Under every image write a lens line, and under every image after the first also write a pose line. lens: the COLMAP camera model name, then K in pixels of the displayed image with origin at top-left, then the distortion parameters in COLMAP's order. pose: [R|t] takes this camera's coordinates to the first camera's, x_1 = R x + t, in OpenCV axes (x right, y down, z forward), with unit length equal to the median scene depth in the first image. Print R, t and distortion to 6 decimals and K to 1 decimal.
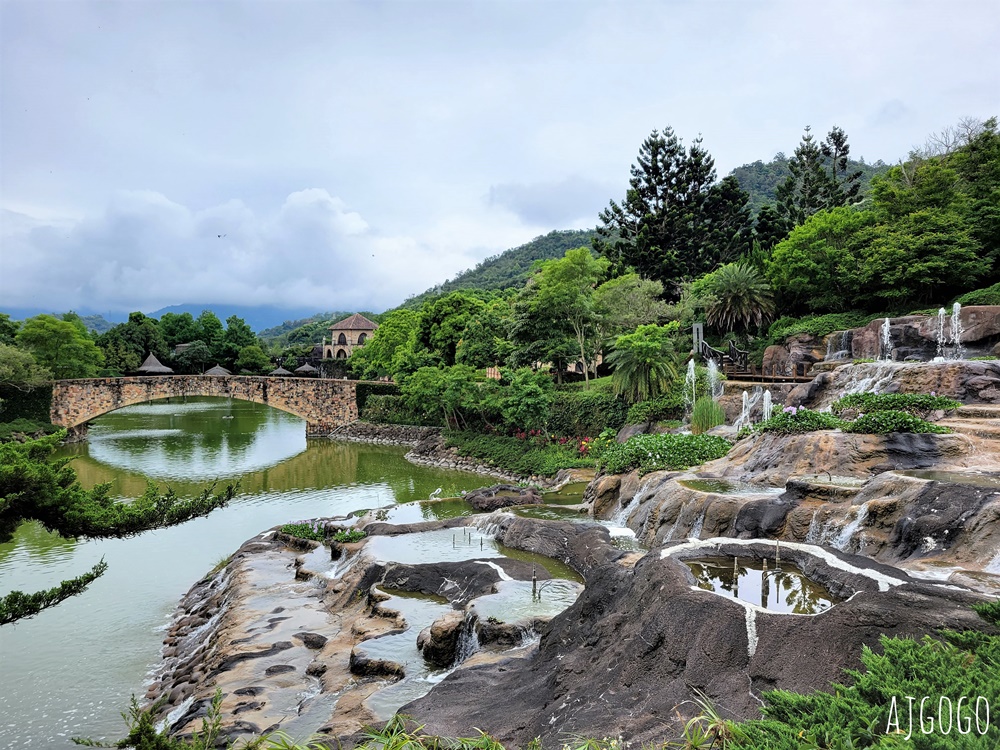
lens RADIAL K [[745.2, 0, 505.8], [0, 745.2, 378.6], [0, 0, 1]] dist [0.050799, -0.030515]
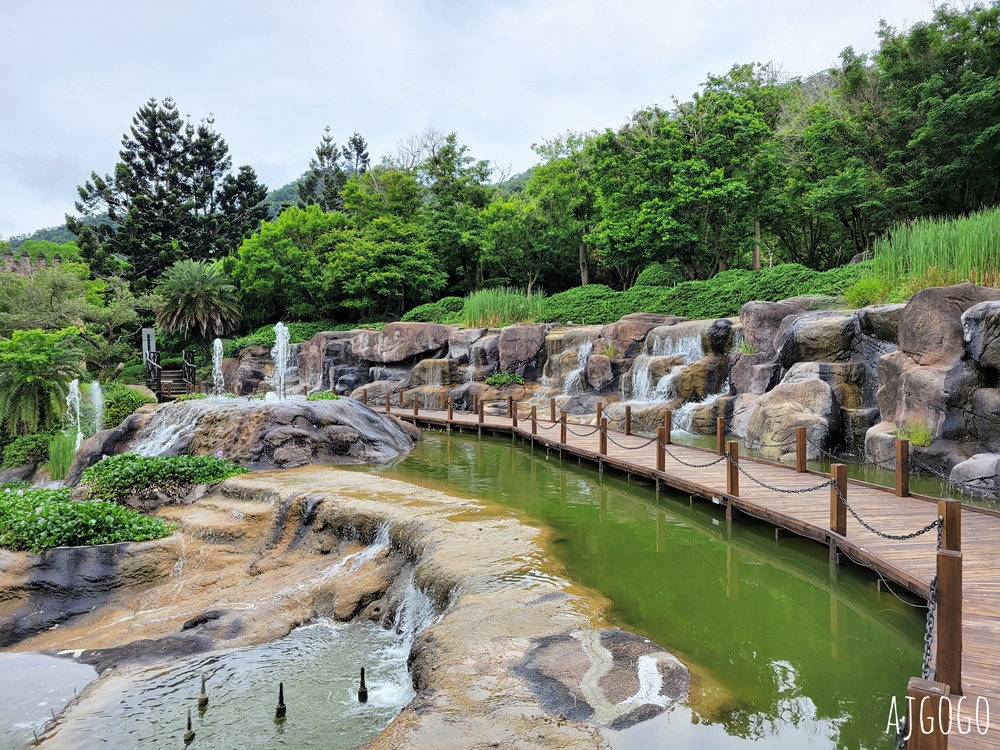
lens RADIAL K [[745.2, 0, 495.5], [0, 745.2, 369.8], [0, 0, 1]] dist [0.050799, -0.030515]
pose [[0.861553, 0.000154, 0.507667, 0.122431], [0.006213, 0.999922, -0.010848, -0.013264], [-0.507629, 0.012500, 0.861485, 0.080308]]
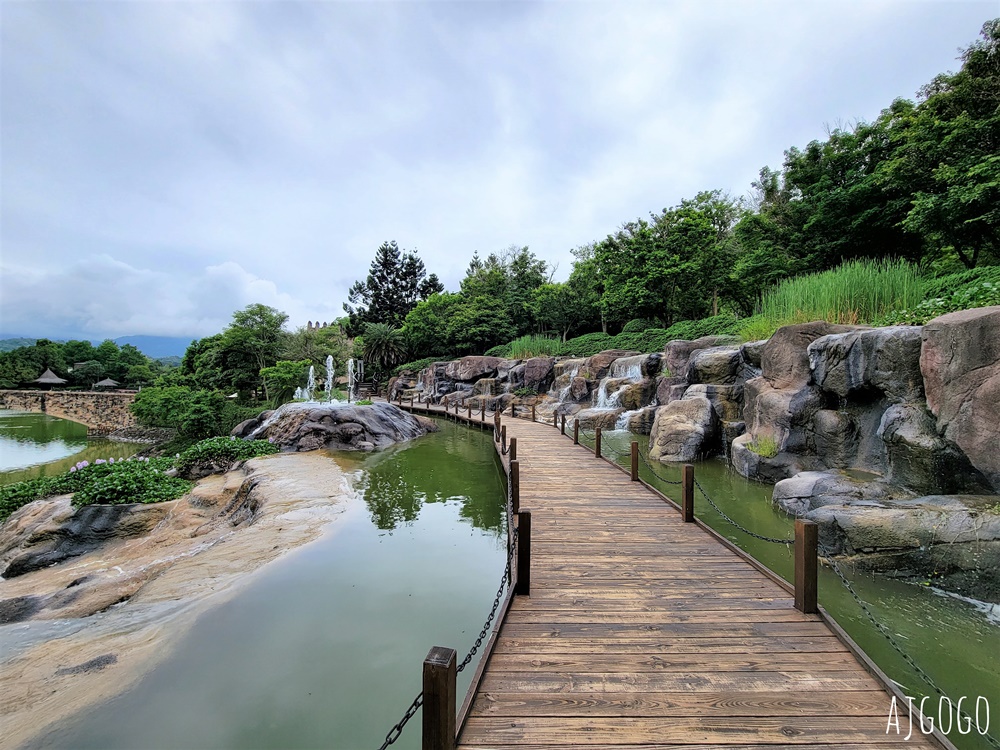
lens RADIAL K [[406.5, 0, 501.2], [0, 406.5, 378.8], [0, 0, 1]] dist [0.001762, -0.003101]
pose [[0.947091, 0.013888, 0.320664, 0.193377], [-0.007306, 0.999737, -0.021719, -0.015568], [-0.320882, 0.018227, 0.946944, 0.099039]]
